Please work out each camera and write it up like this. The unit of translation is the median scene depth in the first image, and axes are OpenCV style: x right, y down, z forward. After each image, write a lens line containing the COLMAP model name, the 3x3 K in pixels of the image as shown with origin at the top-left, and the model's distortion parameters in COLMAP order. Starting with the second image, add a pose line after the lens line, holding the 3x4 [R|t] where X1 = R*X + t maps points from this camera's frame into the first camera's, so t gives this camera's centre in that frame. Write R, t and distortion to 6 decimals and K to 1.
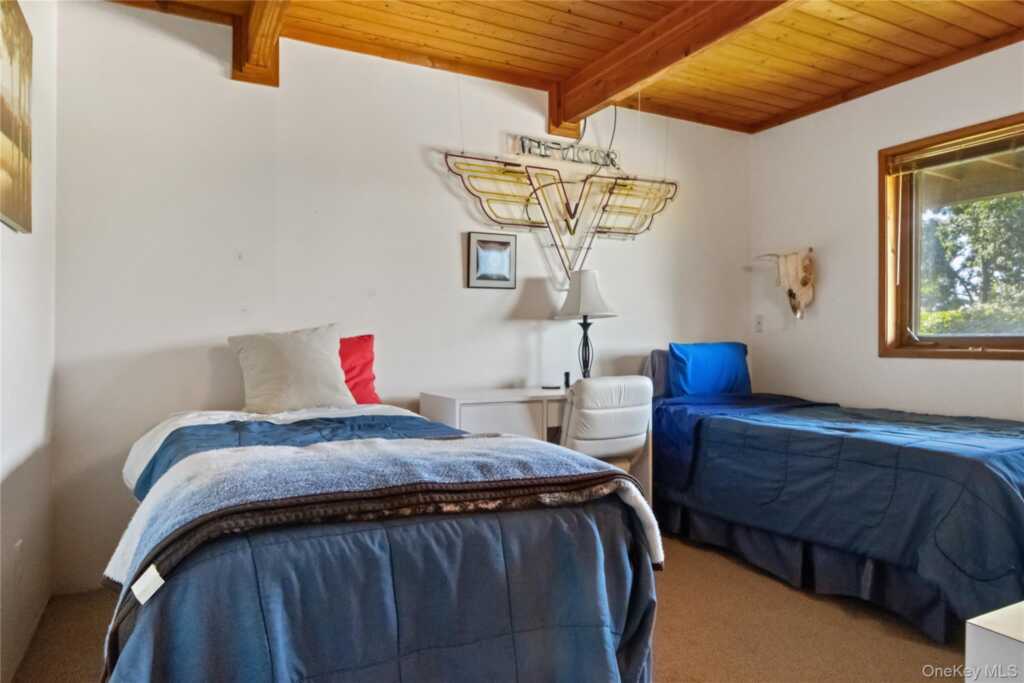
lens RADIAL K [[657.5, 0, 520.8], [0, 657.5, 345.6], [0, 0, 1]] dist [-0.002920, 0.001416]
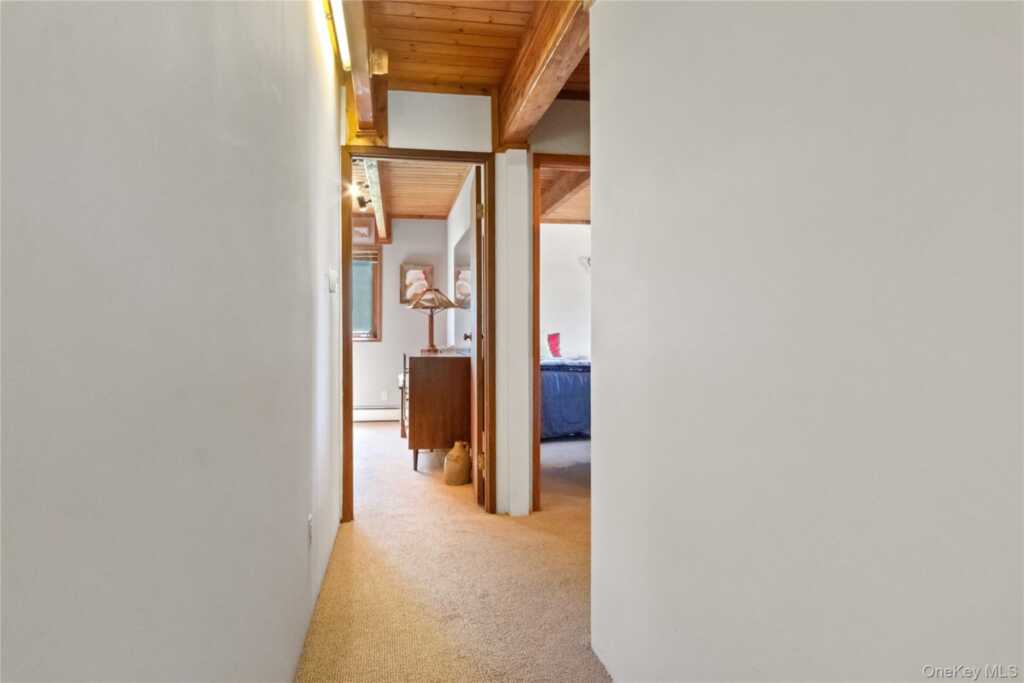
lens RADIAL K [[657.5, 0, 520.8], [0, 657.5, 345.6], [0, 0, 1]] dist [-0.002920, 0.001416]
pose [[0.954720, -0.001773, -0.297500, 0.951380], [0.003650, 0.999977, 0.005754, 0.042109], [0.297483, -0.006579, 0.954705, -3.619891]]
